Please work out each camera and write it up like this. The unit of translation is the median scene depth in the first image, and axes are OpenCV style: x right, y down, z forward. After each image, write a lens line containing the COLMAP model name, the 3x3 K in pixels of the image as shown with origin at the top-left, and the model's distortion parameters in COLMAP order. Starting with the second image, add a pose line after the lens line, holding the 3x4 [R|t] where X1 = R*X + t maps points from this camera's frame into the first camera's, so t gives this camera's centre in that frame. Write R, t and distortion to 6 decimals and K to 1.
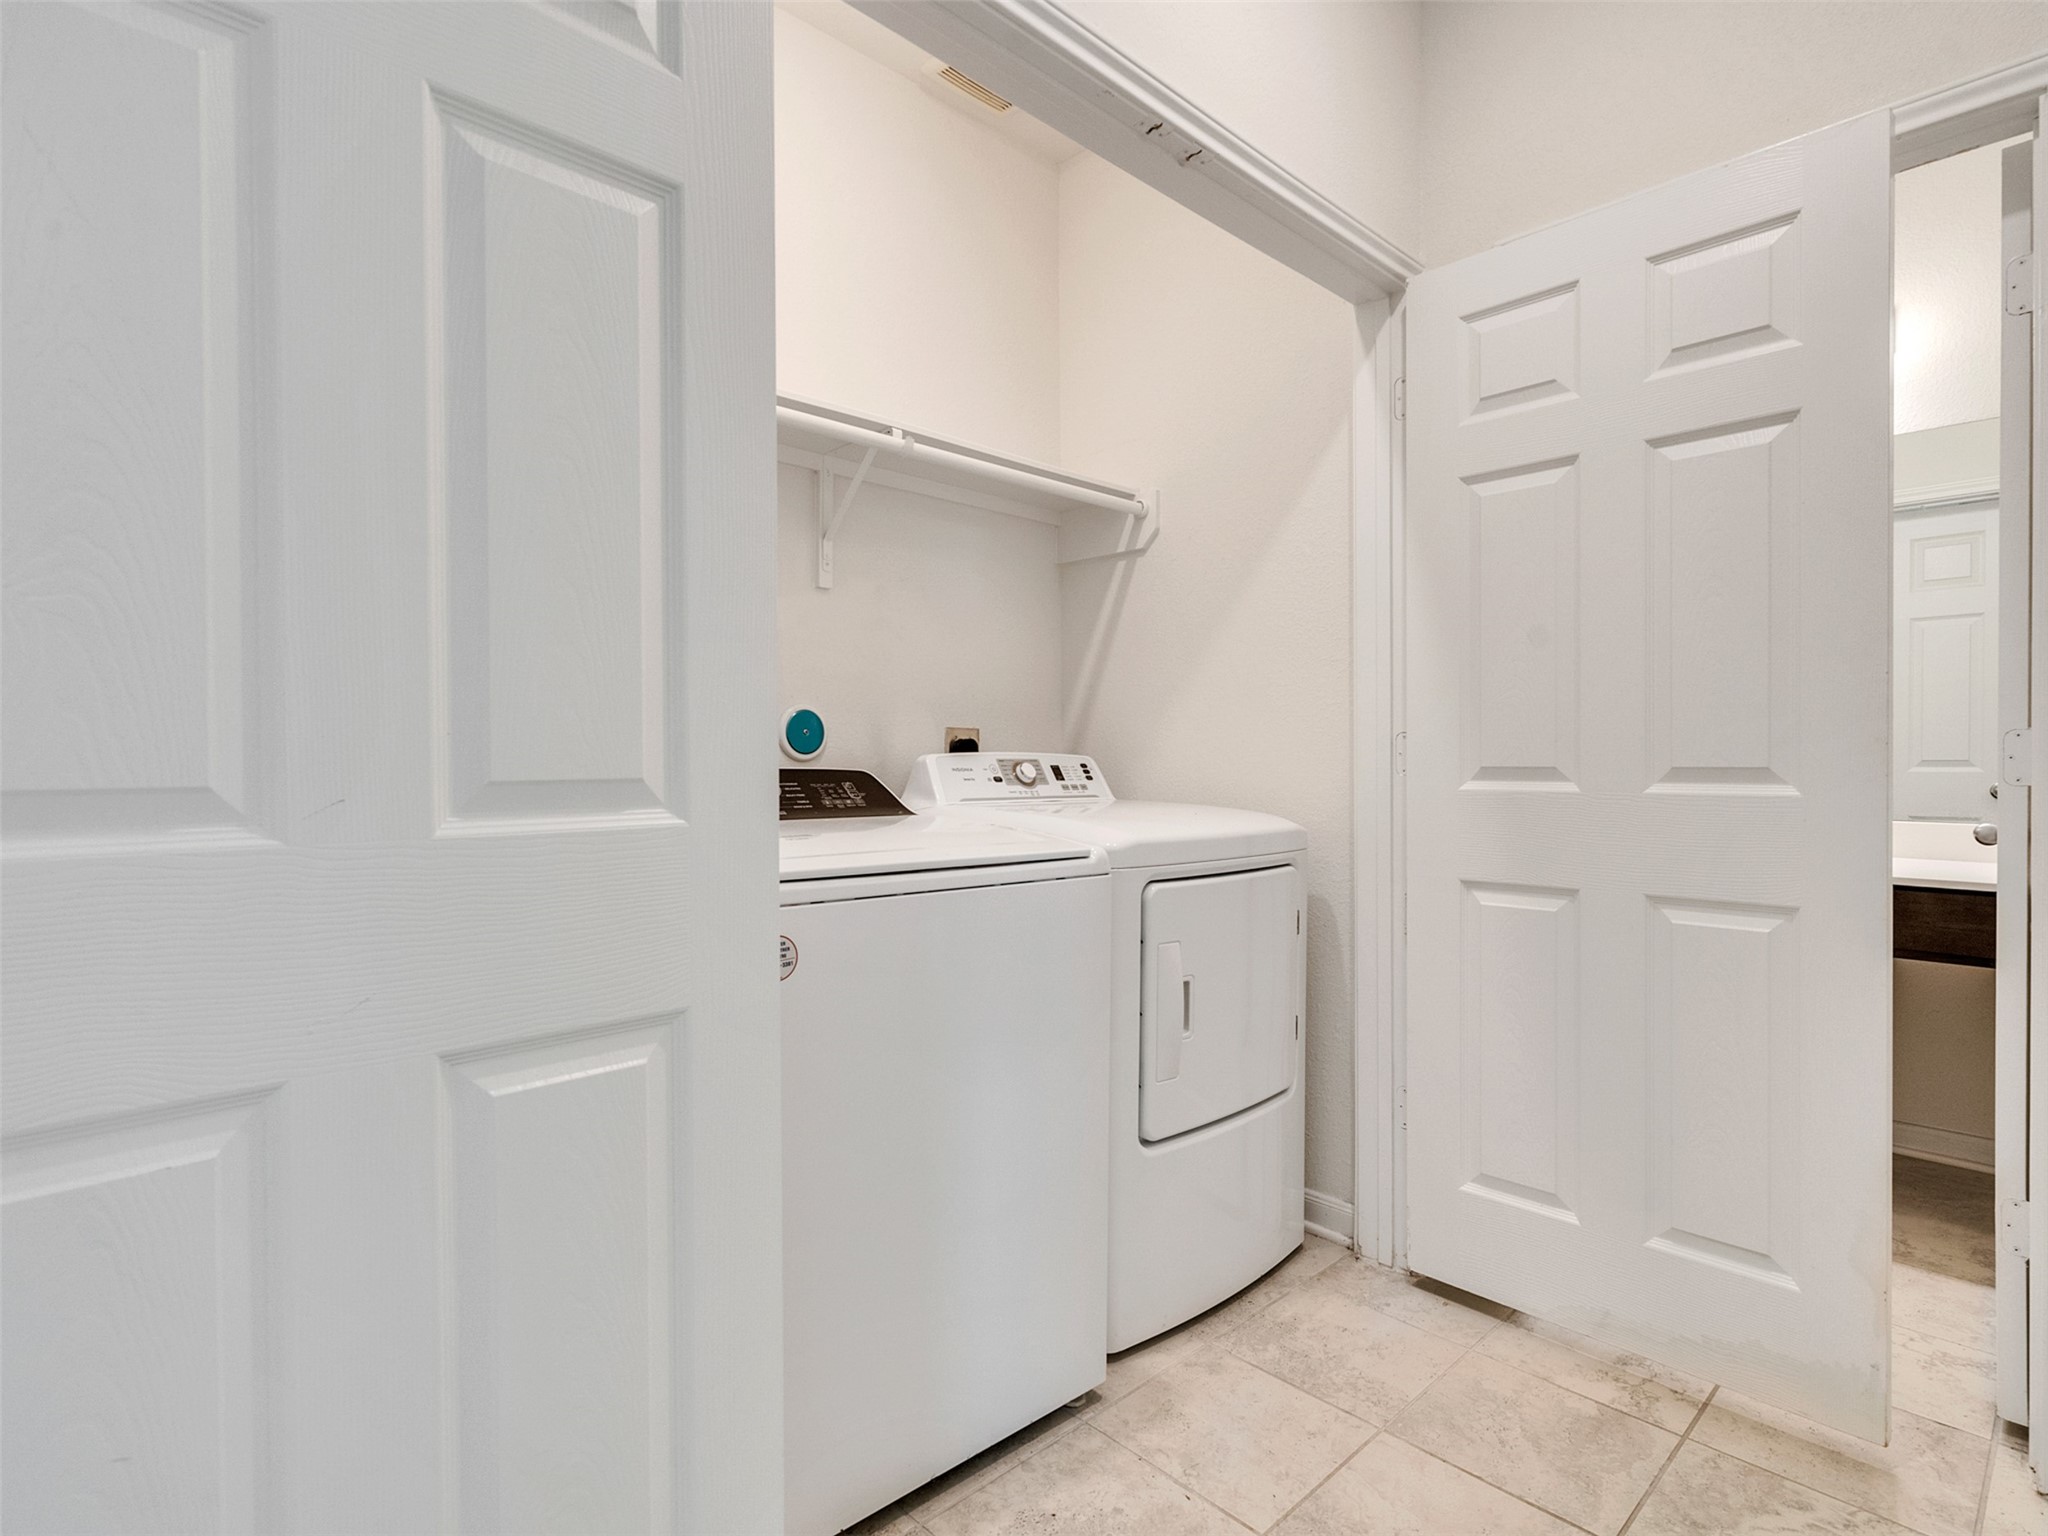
lens RADIAL K [[1043.6, 0, 1022.4], [0, 1043.6, 766.8], [0, 0, 1]] dist [0.039782, -0.005283]
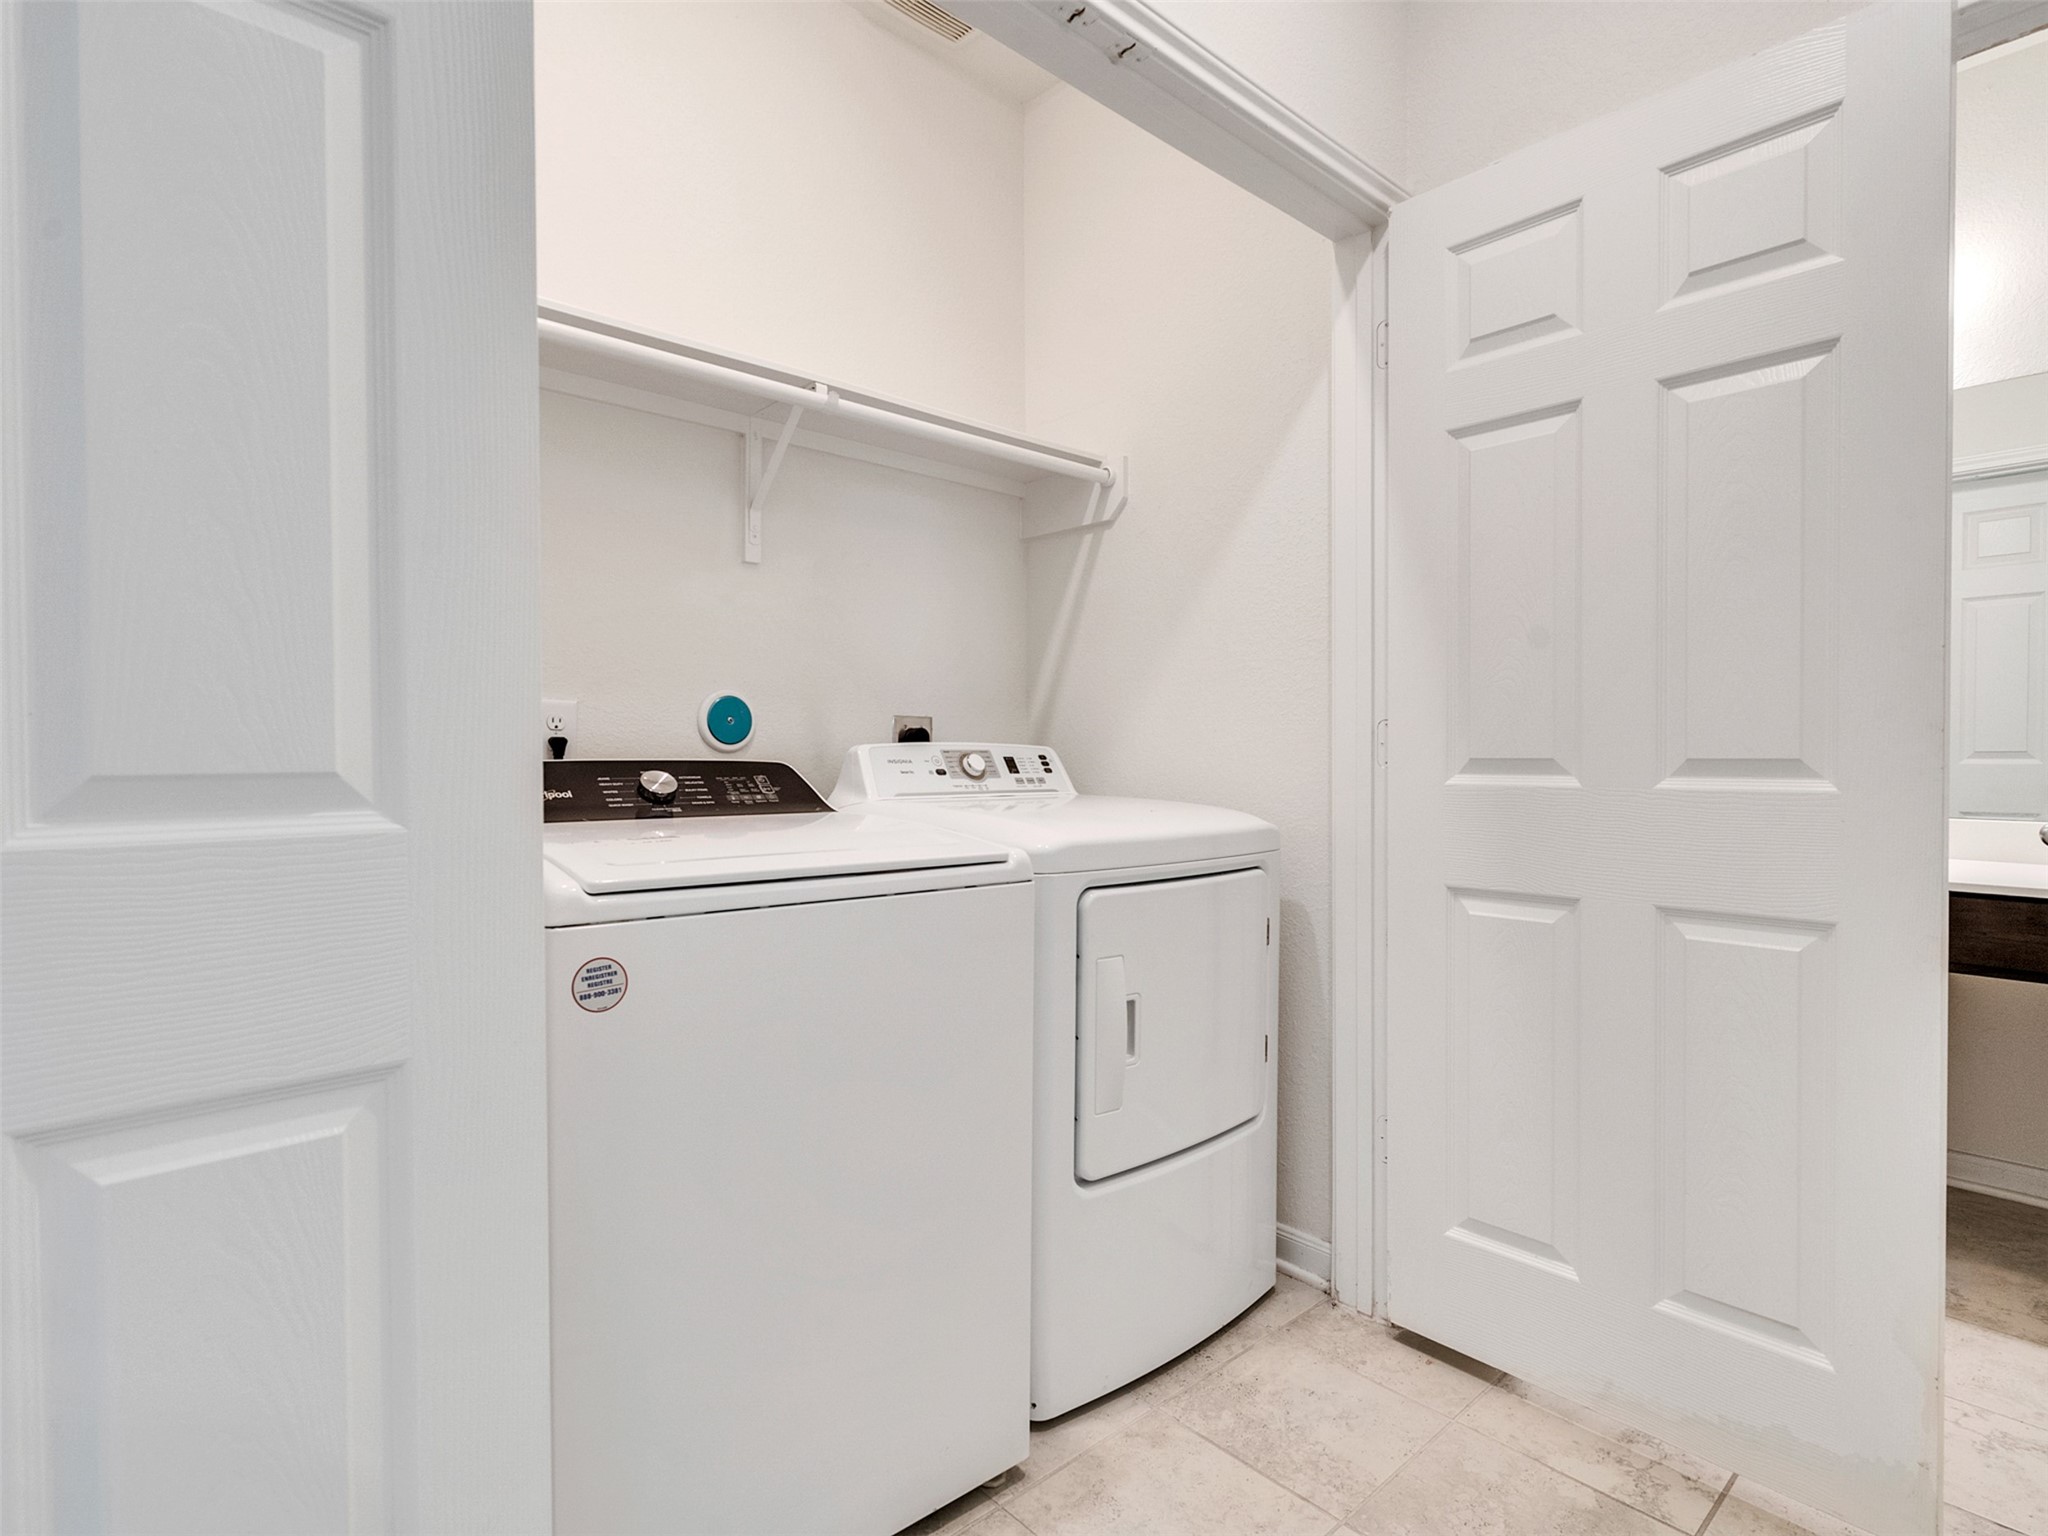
lens RADIAL K [[1043.6, 0, 1023.6], [0, 1043.6, 765.7], [0, 0, 1]] dist [0.039782, -0.005283]
pose [[0.999605, 0.000686, -0.028106, 0.088557], [-0.000499, 0.999978, 0.006657, 0.000257], [0.028110, -0.006641, 0.999583, 0.109559]]
